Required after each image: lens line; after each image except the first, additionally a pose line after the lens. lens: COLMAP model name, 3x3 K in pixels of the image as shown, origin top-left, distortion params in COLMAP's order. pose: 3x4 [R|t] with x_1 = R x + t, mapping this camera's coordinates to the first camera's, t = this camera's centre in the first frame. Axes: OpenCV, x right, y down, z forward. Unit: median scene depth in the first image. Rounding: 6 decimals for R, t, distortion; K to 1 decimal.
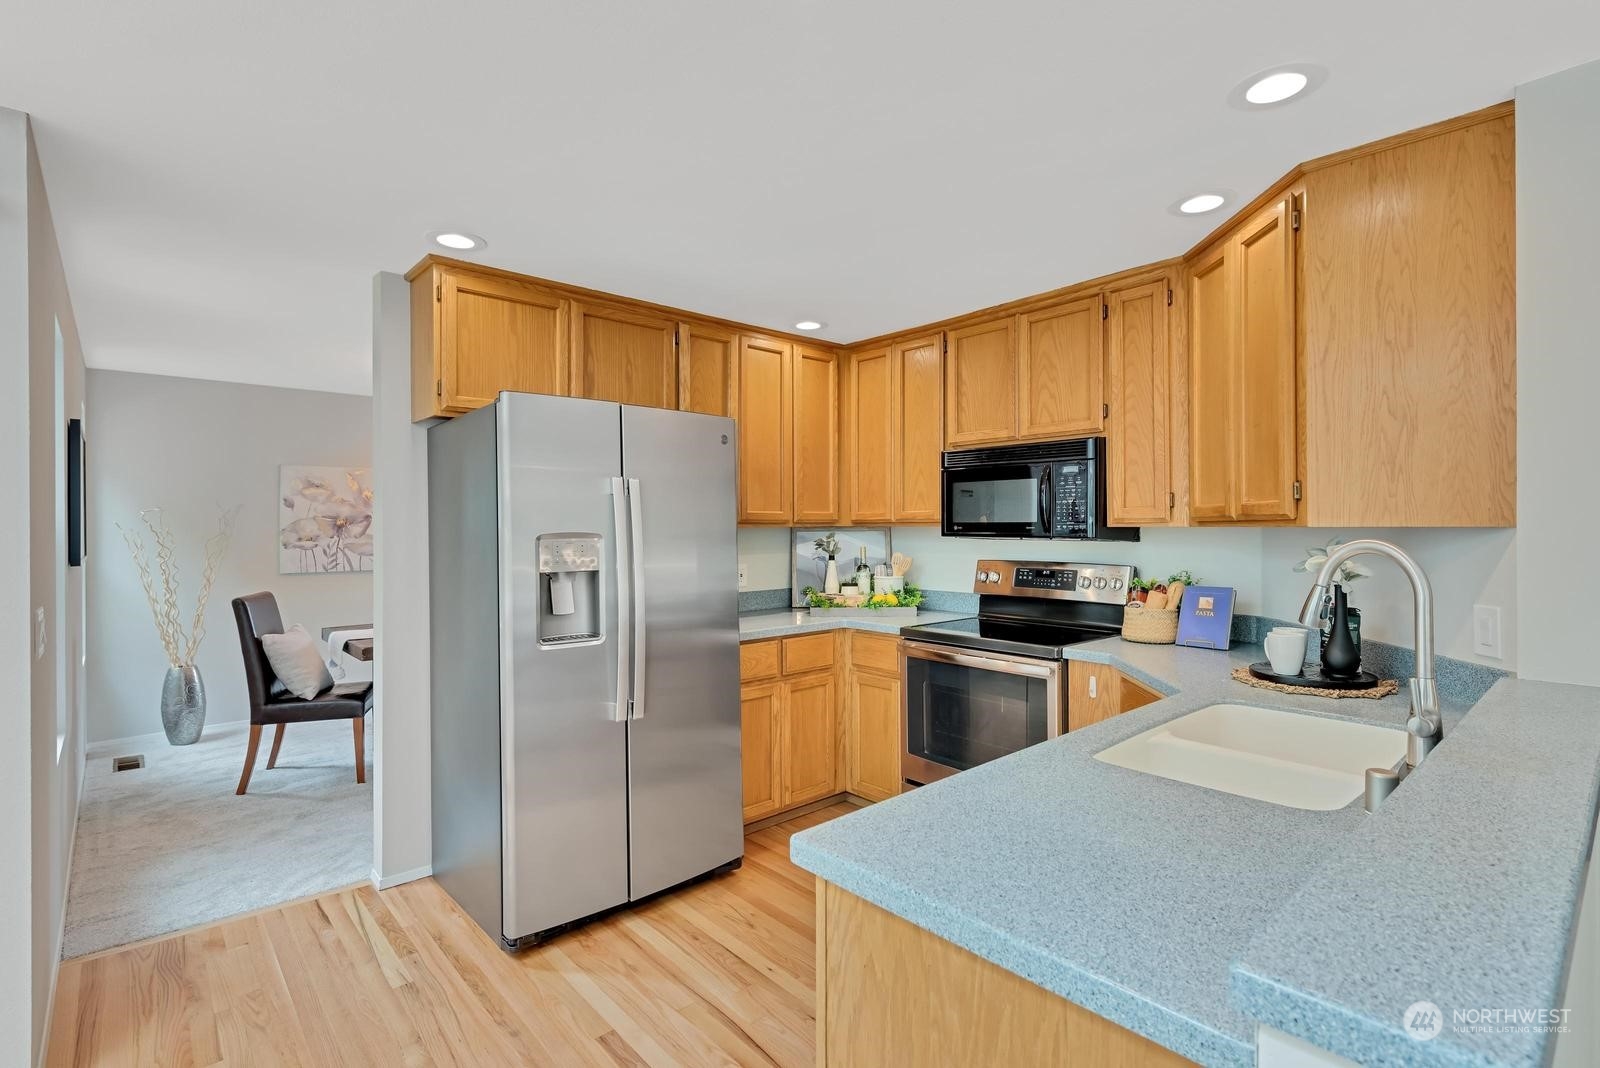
lens RADIAL K [[757.3, 0, 800.9], [0, 757.3, 527.3], [0, 0, 1]] dist [0.000605, -0.000325]
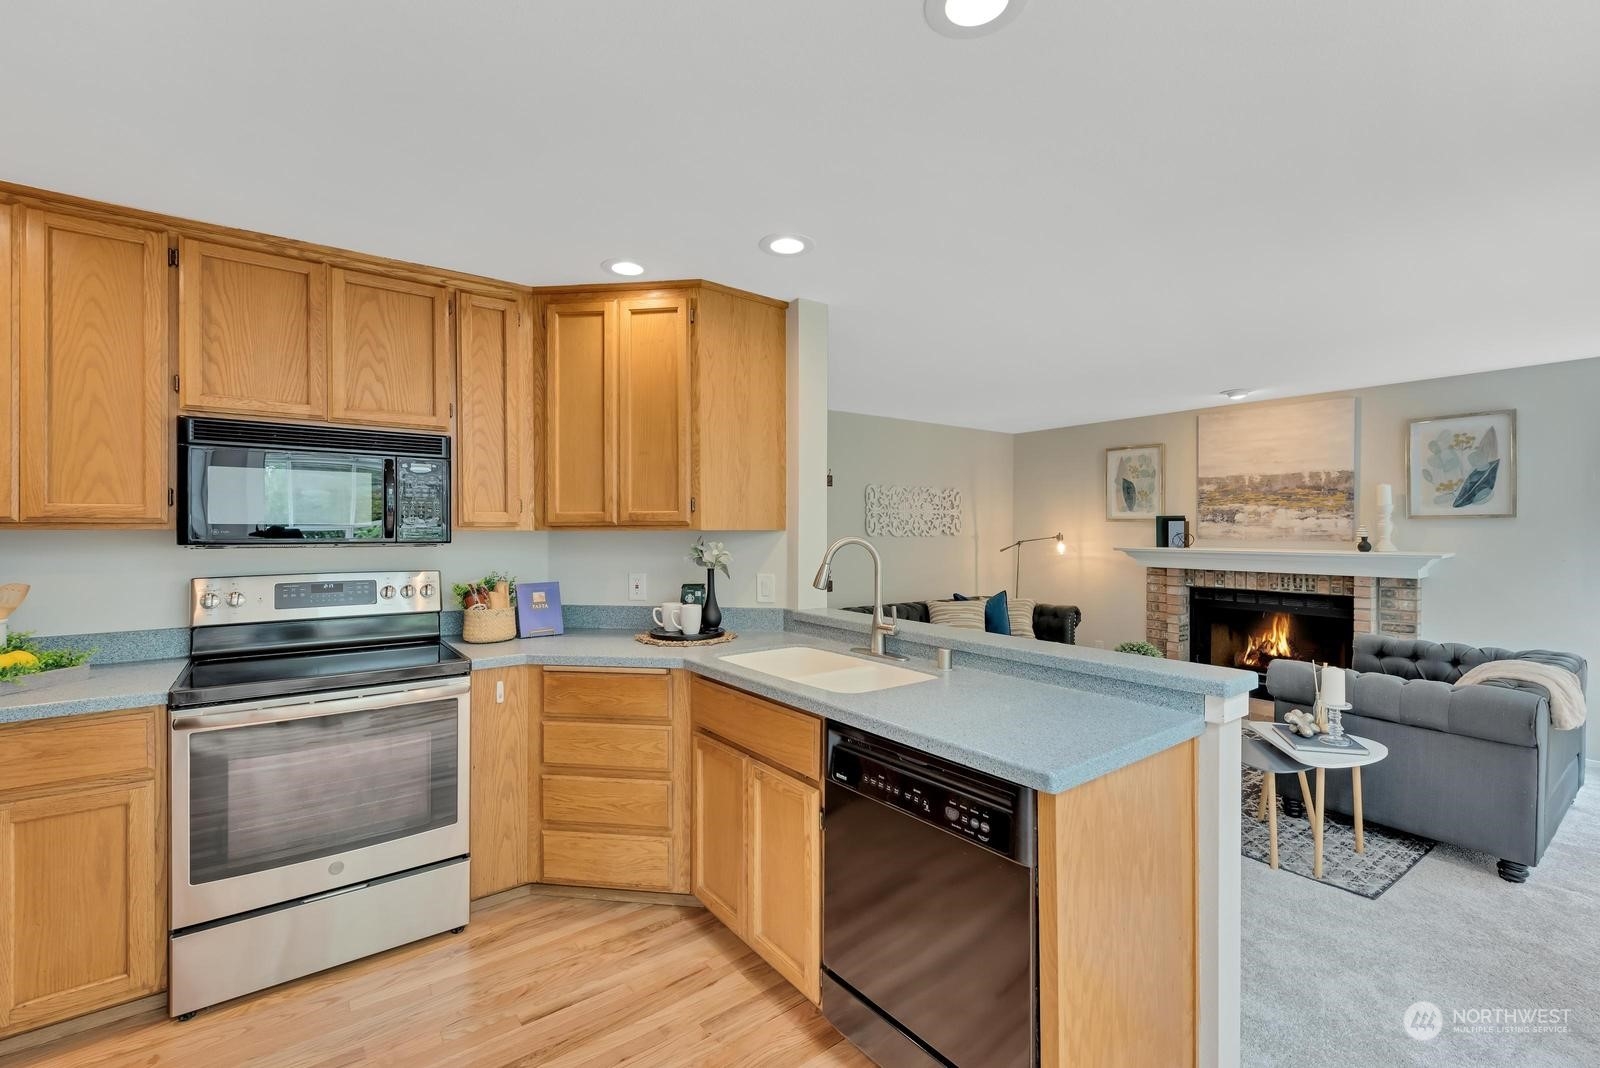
lens RADIAL K [[691.6, 0, 796.7], [0, 691.6, 533.7], [0, 0, 1]] dist [0.002623, 0.000152]
pose [[0.082255, 0.000284, 0.996611, -0.436714], [0.003223, 0.999995, -0.000551, 0.005359], [-0.996606, 0.003257, 0.082254, 0.483806]]
